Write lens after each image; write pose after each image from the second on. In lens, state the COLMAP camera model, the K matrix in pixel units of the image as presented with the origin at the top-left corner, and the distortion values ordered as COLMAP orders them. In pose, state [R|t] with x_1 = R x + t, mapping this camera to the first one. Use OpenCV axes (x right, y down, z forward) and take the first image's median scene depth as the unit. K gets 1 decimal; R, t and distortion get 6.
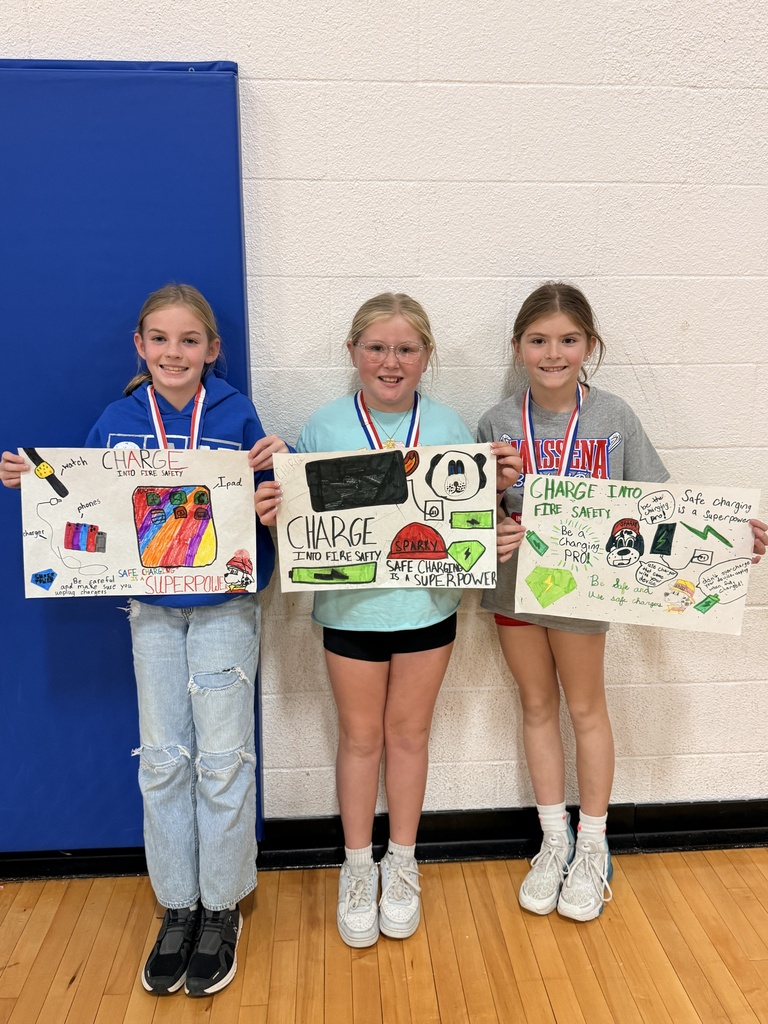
lens RADIAL K [[797.2, 0, 378.7], [0, 797.2, 502.7], [0, 0, 1]] dist [-0.007508, -0.031302]
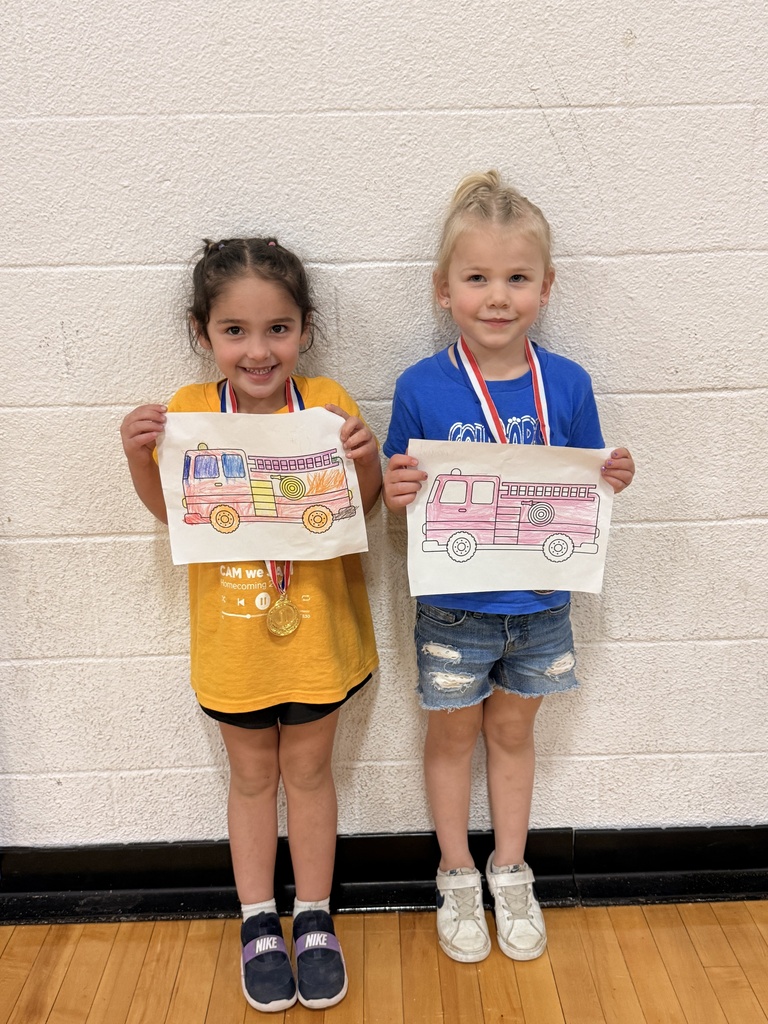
lens RADIAL K [[957.7, 0, 396.3], [0, 957.7, 527.2], [0, 0, 1]] dist [-0.020510, 0.000000]
pose [[0.999364, -0.008455, -0.034630, 0.244648], [0.010459, 0.998255, 0.058112, 0.103052], [0.034078, -0.058437, 0.997709, 0.278999]]
